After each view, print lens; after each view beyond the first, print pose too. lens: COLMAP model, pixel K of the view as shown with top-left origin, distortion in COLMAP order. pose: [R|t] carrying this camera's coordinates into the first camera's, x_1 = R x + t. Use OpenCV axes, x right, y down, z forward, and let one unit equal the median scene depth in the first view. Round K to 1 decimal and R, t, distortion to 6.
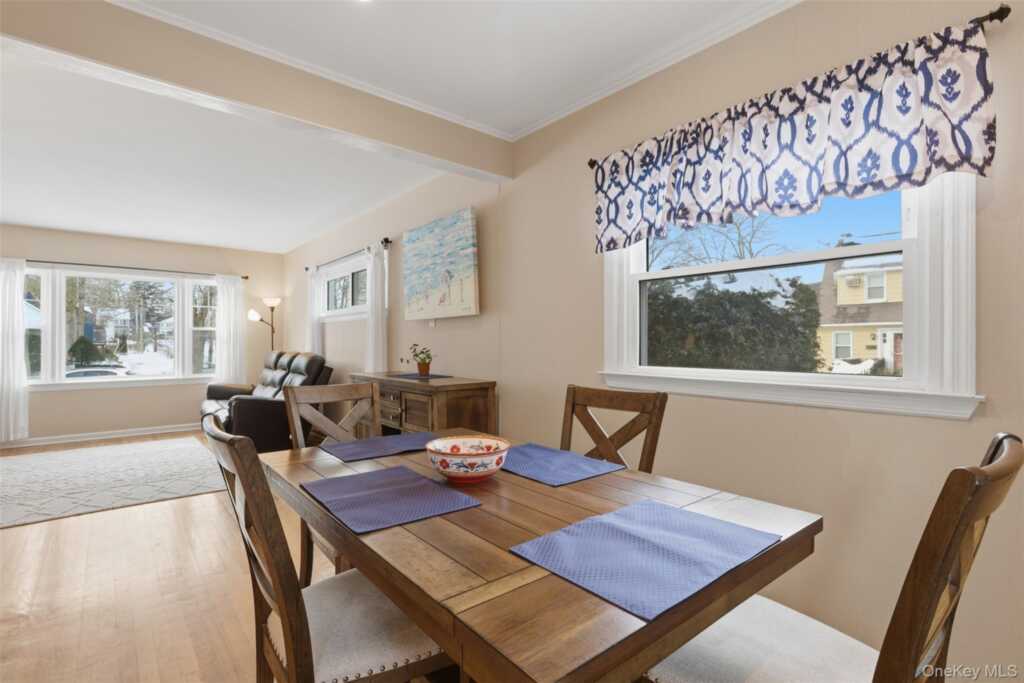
lens RADIAL K [[470.7, 0, 517.7], [0, 470.7, 337.5], [0, 0, 1]] dist [0.000865, -0.001646]
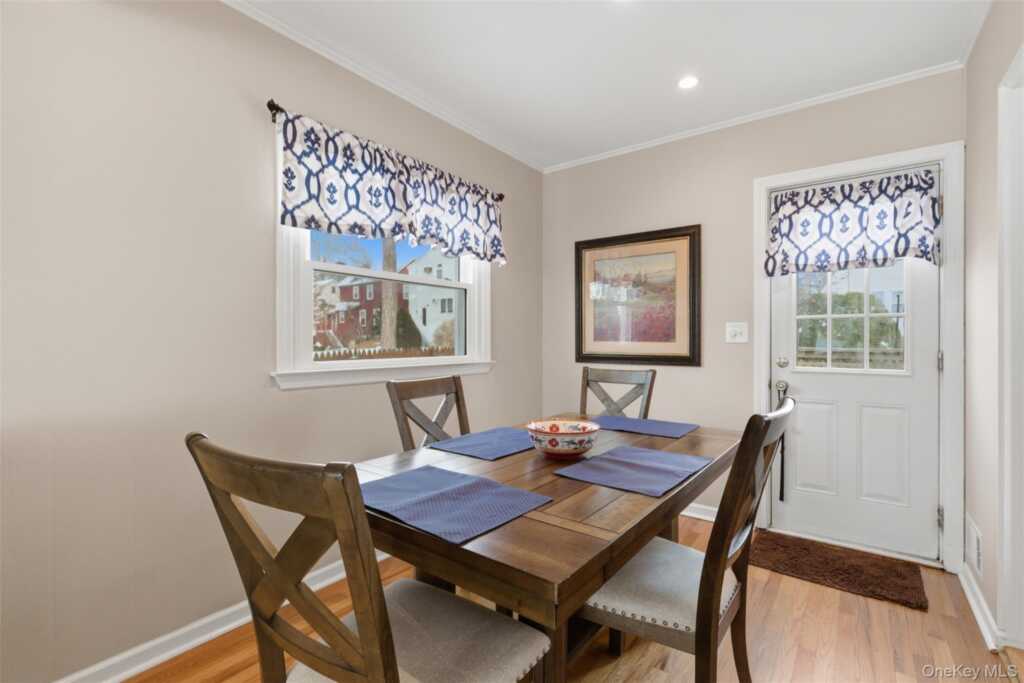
lens RADIAL K [[470.7, 0, 514.7], [0, 470.7, 342.8], [0, 0, 1]] dist [0.000865, -0.001646]
pose [[-0.219414, -0.009213, 0.975588, -0.697594], [-0.011160, 0.999914, 0.006933, 0.011898], [-0.975568, -0.009366, -0.219498, 0.781873]]
